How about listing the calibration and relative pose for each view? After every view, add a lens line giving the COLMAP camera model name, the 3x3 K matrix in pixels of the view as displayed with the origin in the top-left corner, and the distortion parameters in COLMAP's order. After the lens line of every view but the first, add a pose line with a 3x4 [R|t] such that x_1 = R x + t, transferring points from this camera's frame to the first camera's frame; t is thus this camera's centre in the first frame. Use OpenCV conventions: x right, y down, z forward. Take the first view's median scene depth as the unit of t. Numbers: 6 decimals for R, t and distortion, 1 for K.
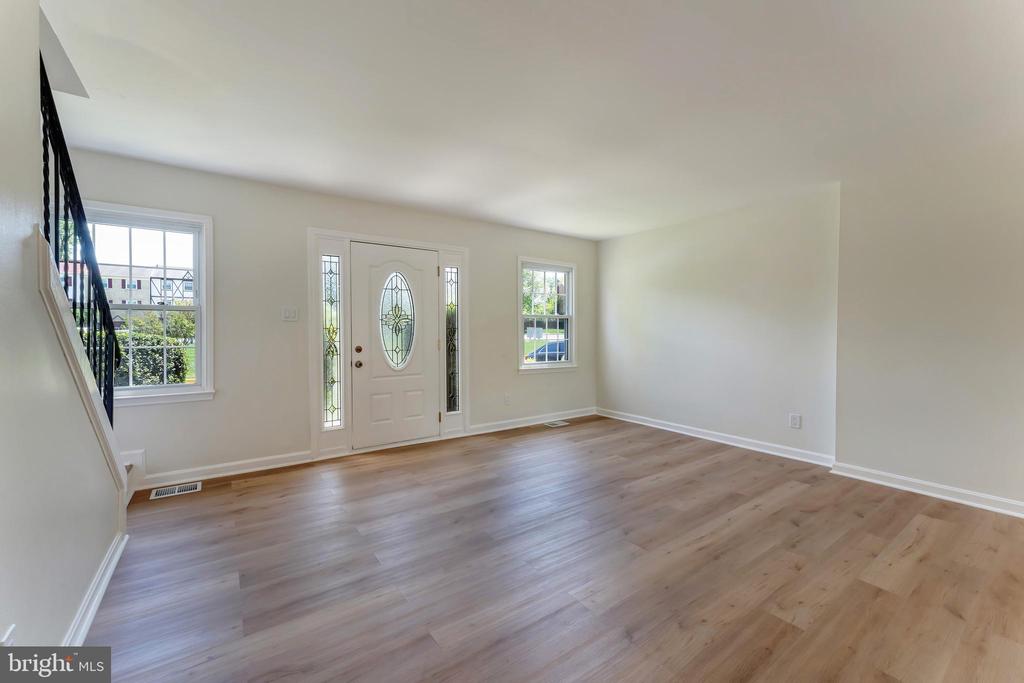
lens RADIAL K [[409.8, 0, 493.5], [0, 409.8, 330.6], [0, 0, 1]] dist [0.000510, -0.000196]
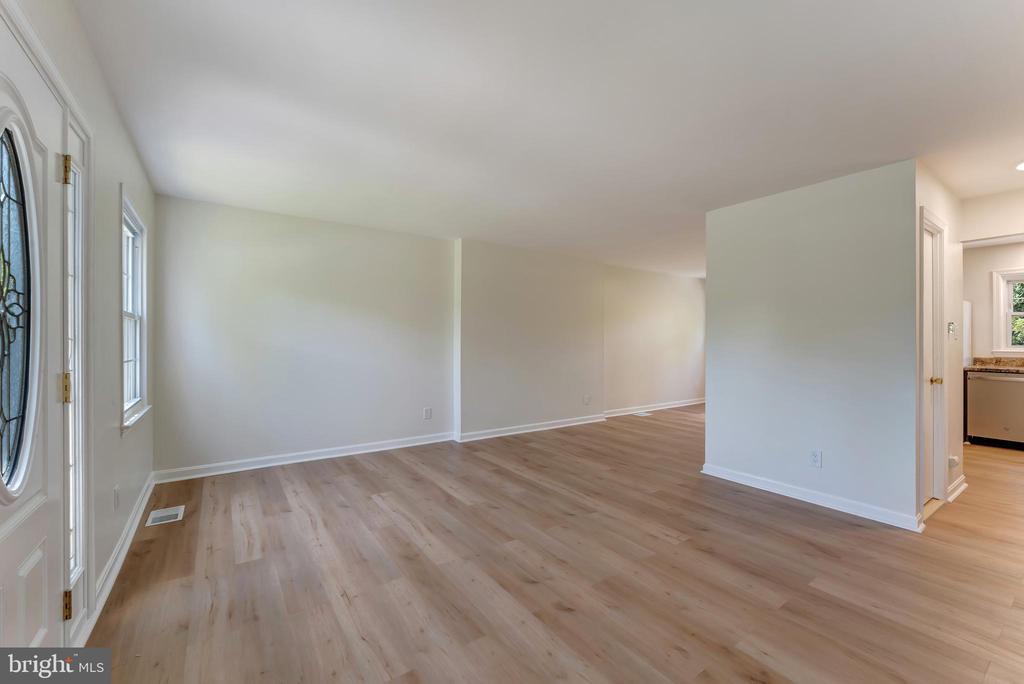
lens RADIAL K [[421.4, 0, 515.7], [0, 421.4, 342.9], [0, 0, 1]] dist [0.000571, 0.000073]
pose [[-0.020615, -0.007262, 0.999761, -0.636524], [-0.002390, 0.999971, 0.007214, -0.007438], [-0.999785, -0.002241, -0.020632, 0.852768]]
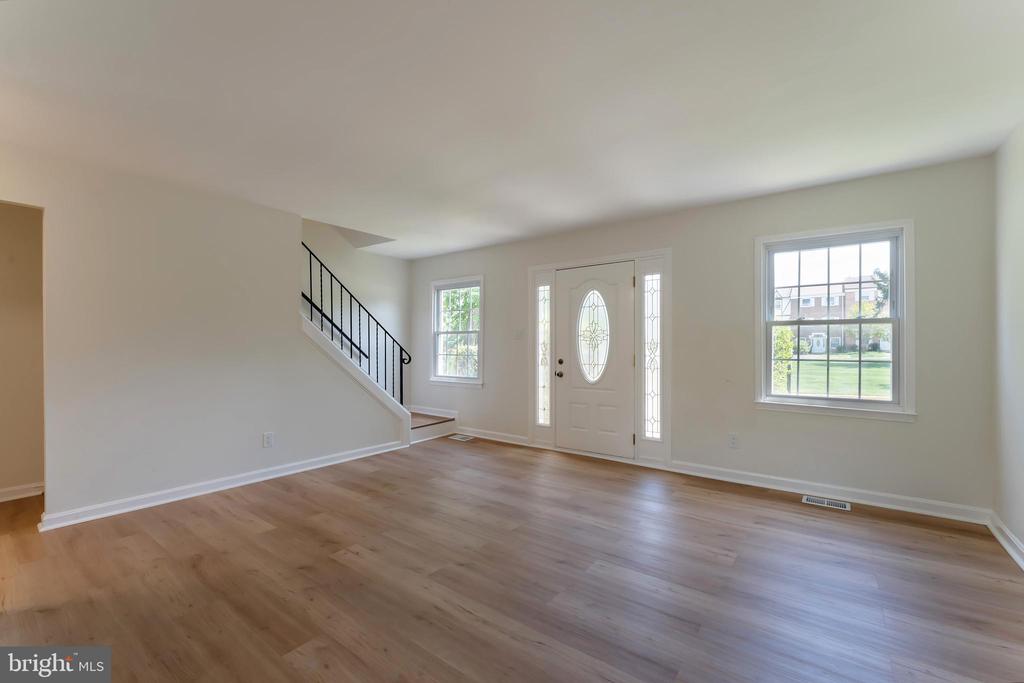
lens RADIAL K [[421.4, 0, 515.7], [0, 421.4, 342.4], [0, 0, 1]] dist [0.000571, 0.000073]
pose [[0.330989, -0.005372, -0.943619, 0.908117], [-0.000195, 0.999983, -0.005761, -0.002599], [0.943635, 0.002091, 0.330982, 0.572789]]
